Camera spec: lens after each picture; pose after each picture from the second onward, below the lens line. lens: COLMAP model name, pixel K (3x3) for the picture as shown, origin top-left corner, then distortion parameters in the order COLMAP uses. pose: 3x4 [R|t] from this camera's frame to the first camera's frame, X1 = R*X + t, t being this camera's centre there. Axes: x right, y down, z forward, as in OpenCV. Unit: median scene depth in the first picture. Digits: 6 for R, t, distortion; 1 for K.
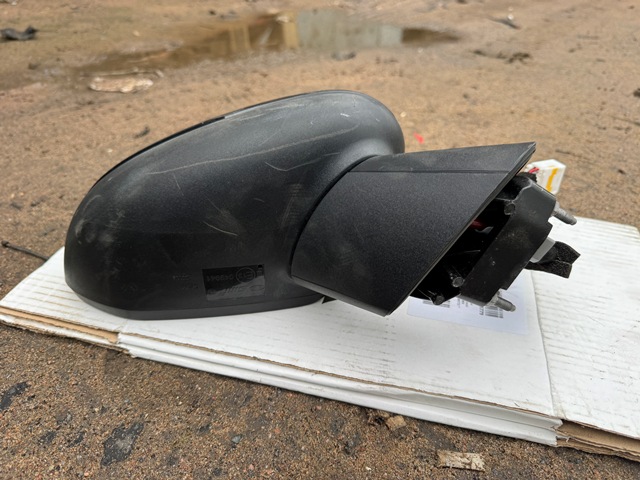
lens RADIAL K [[477.6, 0, 320.0], [0, 477.6, 240.0], [0, 0, 1]] dist [-0.038466, 0.006625]
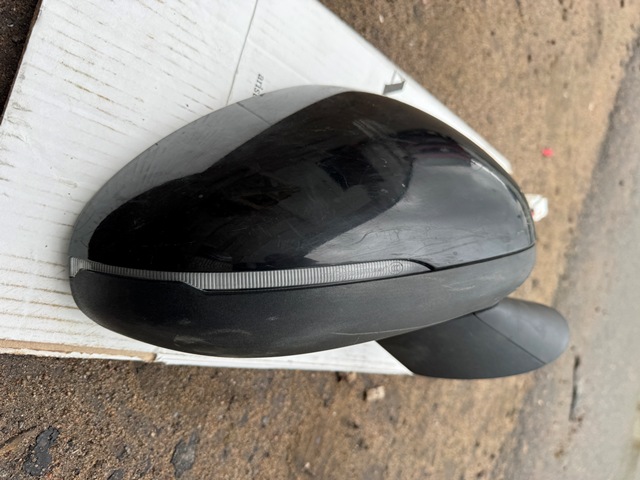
lens RADIAL K [[477.6, 0, 320.0], [0, 477.6, 240.0], [0, 0, 1]] dist [-0.038466, 0.006625]
pose [[0.717535, -0.027202, 0.695991, -0.944856], [-0.601178, 0.480437, 0.638565, -0.714038], [-0.351749, -0.876608, 0.328377, 0.952425]]
